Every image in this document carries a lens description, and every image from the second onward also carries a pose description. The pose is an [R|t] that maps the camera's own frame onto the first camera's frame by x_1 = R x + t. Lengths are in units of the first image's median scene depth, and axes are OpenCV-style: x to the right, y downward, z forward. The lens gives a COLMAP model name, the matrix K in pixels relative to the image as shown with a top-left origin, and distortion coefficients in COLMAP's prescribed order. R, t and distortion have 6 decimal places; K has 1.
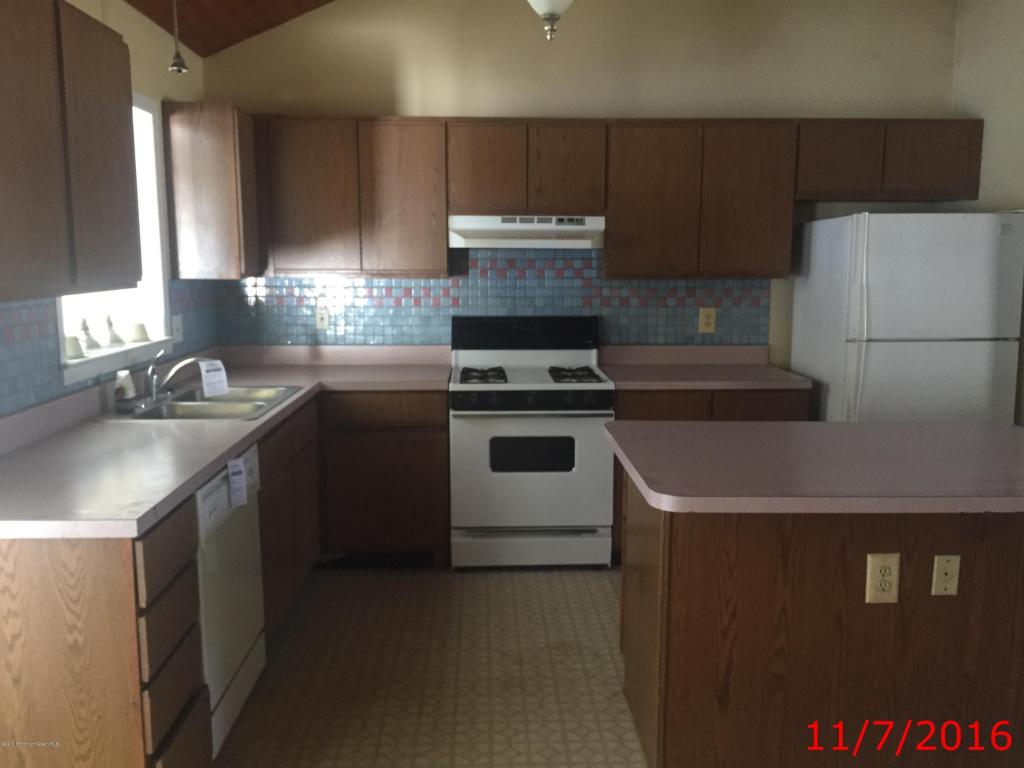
lens RADIAL K [[881.3, 0, 509.7], [0, 881.3, 382.5], [0, 0, 1]] dist [0.050837, -0.002914]
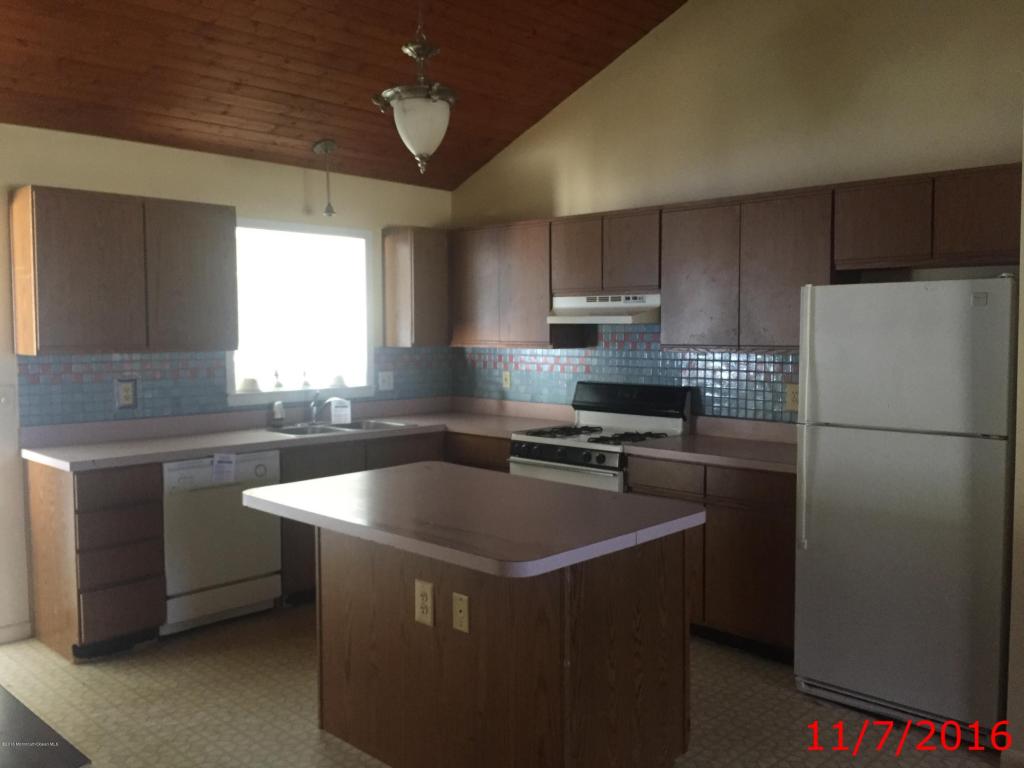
lens RADIAL K [[881.3, 0, 505.4], [0, 881.3, 383.9], [0, 0, 1]] dist [0.050837, -0.002914]
pose [[0.691568, 0.043339, -0.721010, 0.756485], [-0.099804, 0.994357, -0.035960, -0.021664], [0.715383, 0.096828, 0.691991, 0.132222]]
